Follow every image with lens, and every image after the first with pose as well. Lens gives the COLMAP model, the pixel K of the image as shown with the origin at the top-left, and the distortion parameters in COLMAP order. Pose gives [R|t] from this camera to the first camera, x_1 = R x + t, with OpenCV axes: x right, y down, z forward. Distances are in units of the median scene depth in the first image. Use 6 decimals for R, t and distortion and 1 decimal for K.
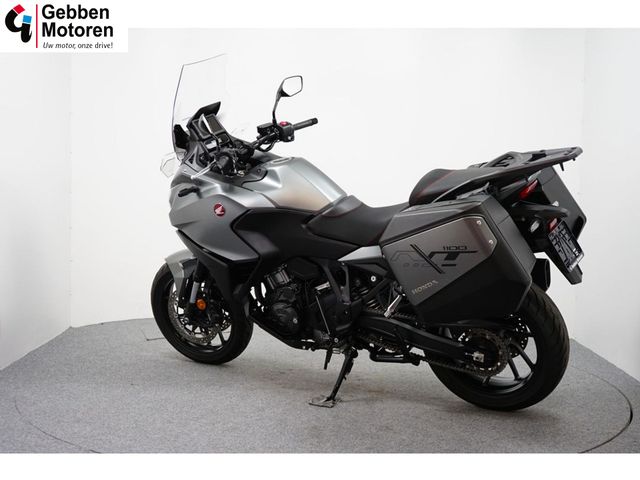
lens RADIAL K [[883.1, 0, 320.0], [0, 883.1, 240.0], [0, 0, 1]] dist [-0.205898, -0.021943]
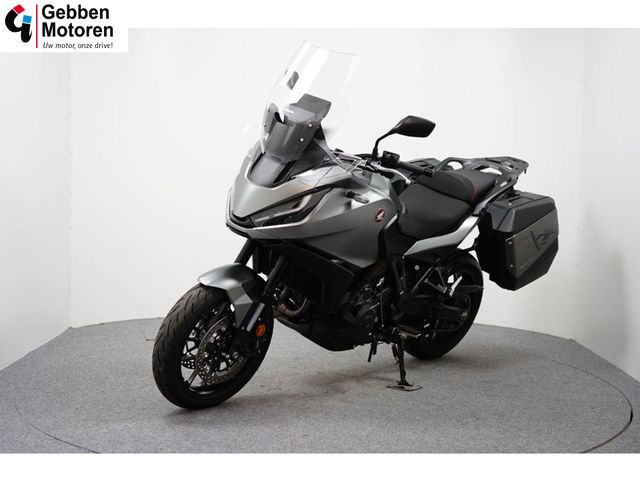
lens RADIAL K [[883.1, 0, 320.0], [0, 883.1, 240.0], [0, 0, 1]] dist [-0.205898, -0.021943]
pose [[0.244702, -0.089957, 0.965416, -1.054255], [0.053124, 0.995435, 0.079289, -0.087129], [-0.968142, 0.031885, 0.248364, 0.832003]]
